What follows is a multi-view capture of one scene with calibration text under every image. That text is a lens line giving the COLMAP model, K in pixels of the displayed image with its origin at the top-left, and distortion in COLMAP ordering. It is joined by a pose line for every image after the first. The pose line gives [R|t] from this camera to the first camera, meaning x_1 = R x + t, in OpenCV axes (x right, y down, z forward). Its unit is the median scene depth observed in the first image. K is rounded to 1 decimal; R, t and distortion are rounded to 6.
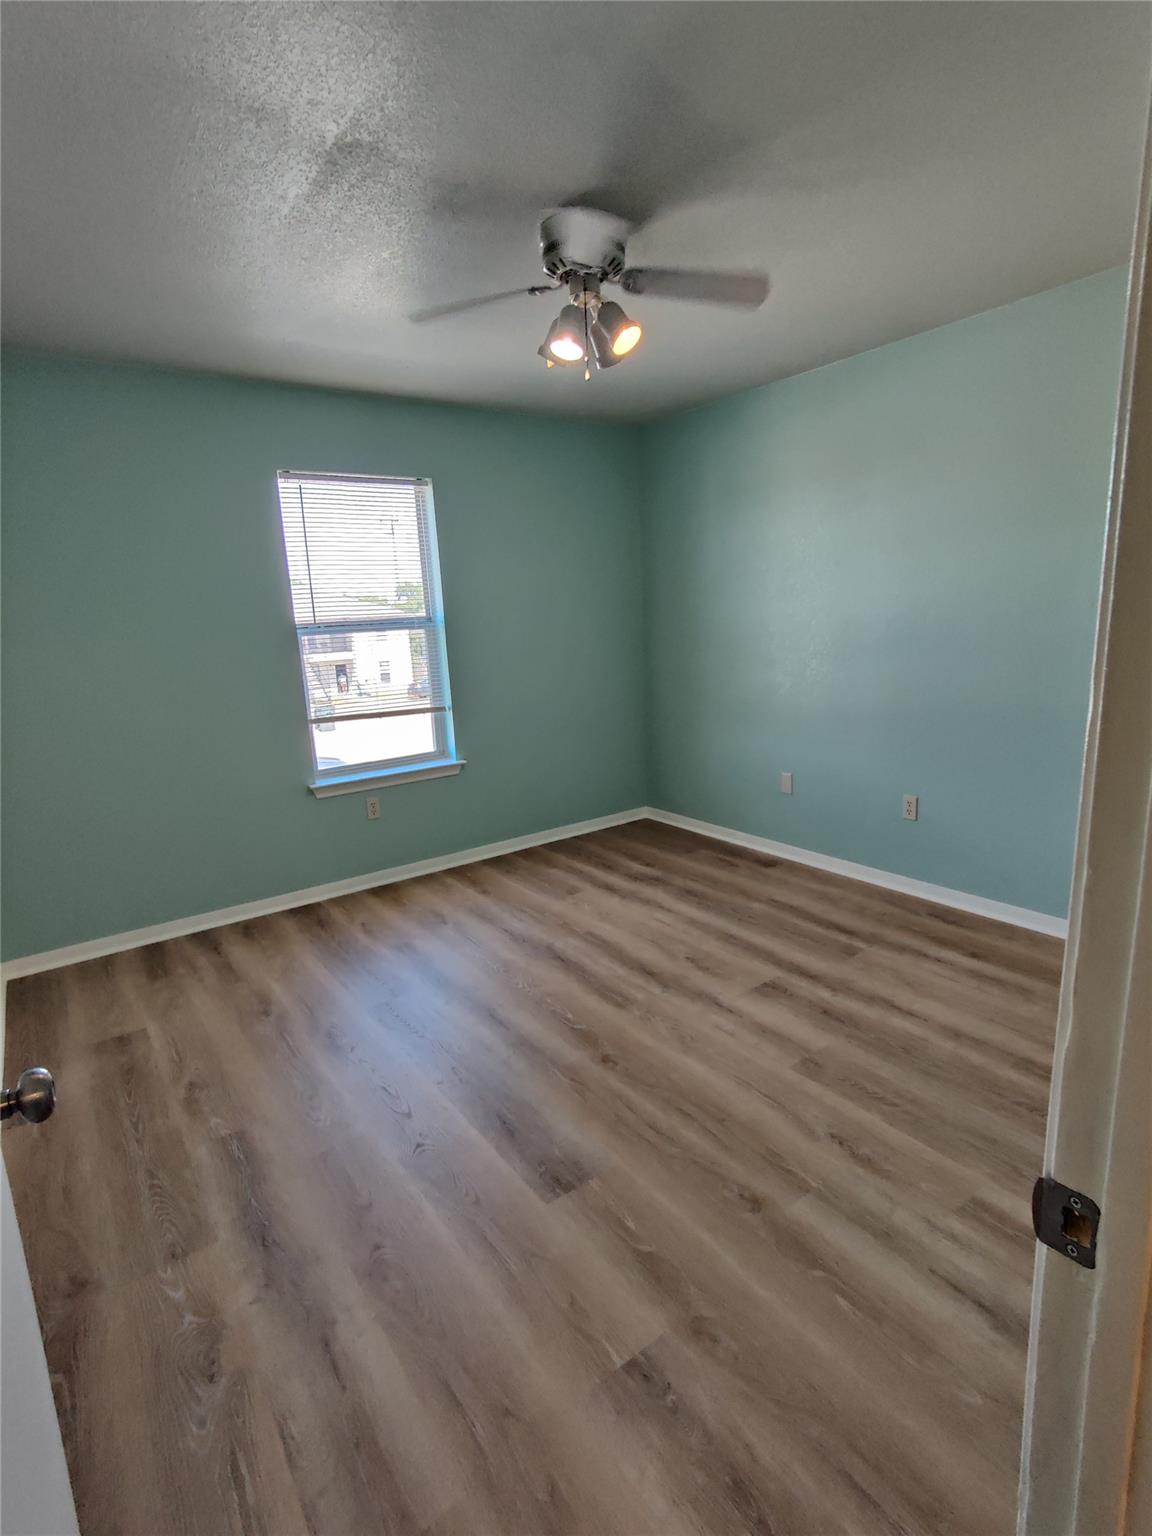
lens RADIAL K [[769.0, 0, 576.0], [0, 769.0, 768.0], [0, 0, 1]] dist [0.022788, 0.000922]
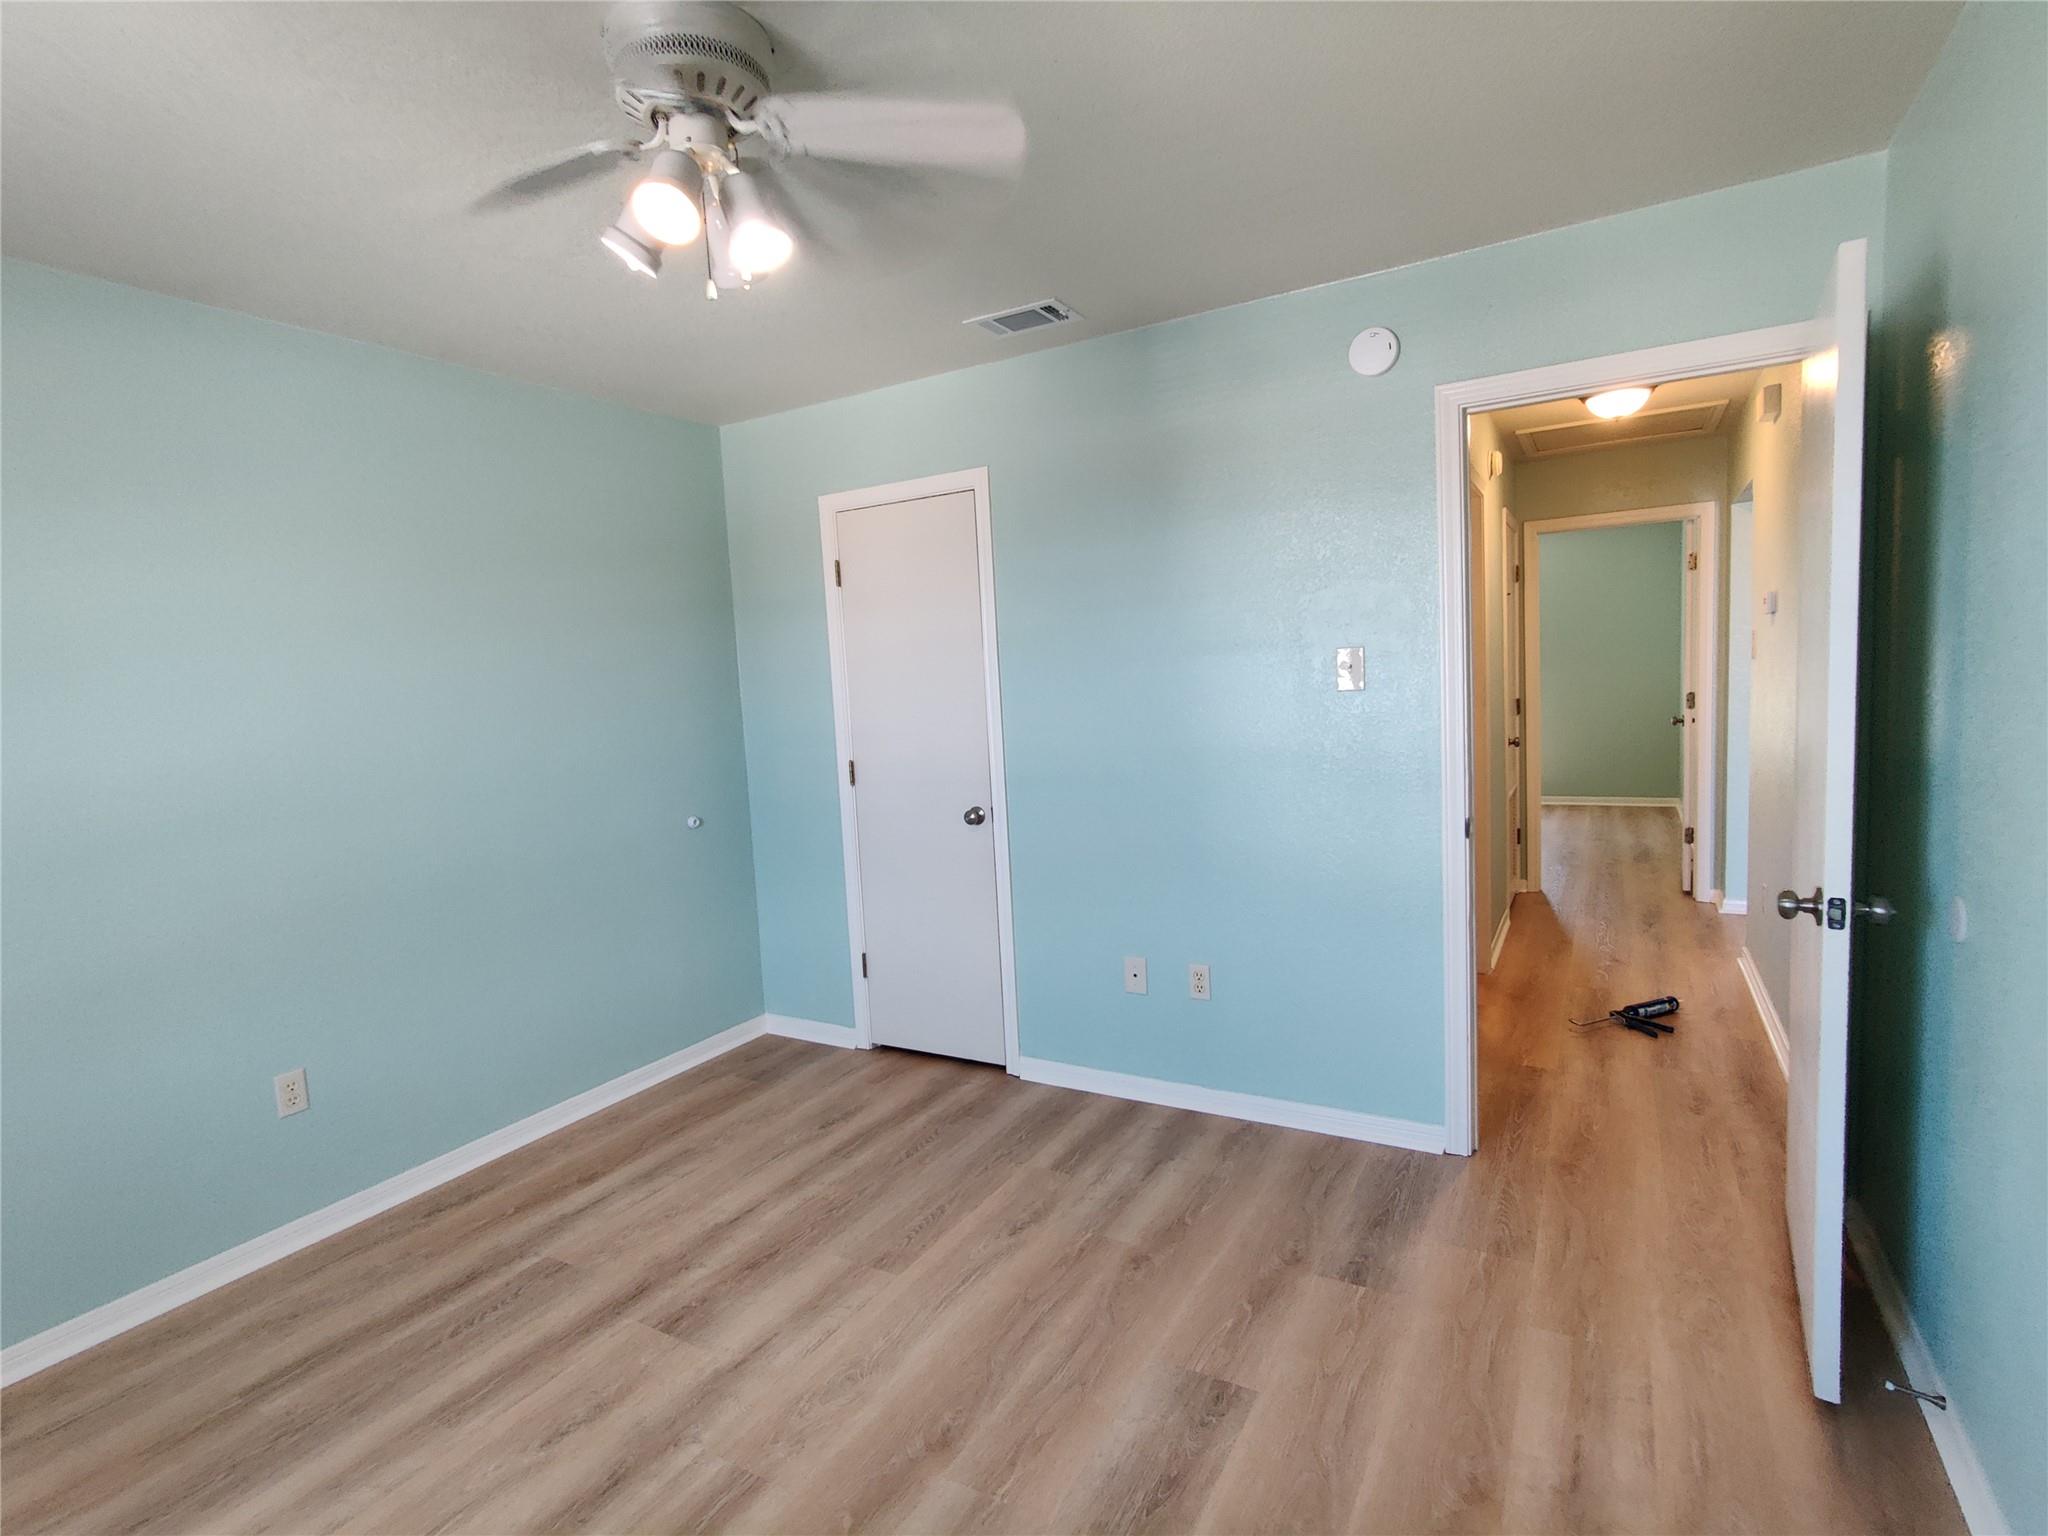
lens RADIAL K [[1025.3, 0, 1024.0], [0, 1025.3, 768.0], [0, 0, 1]] dist [0.022788, 0.000922]
pose [[-0.406424, -0.016635, 0.913533, -0.696073], [0.253289, 0.958597, 0.130142, -0.202361], [-0.877875, 0.284281, -0.385383, 1.096600]]
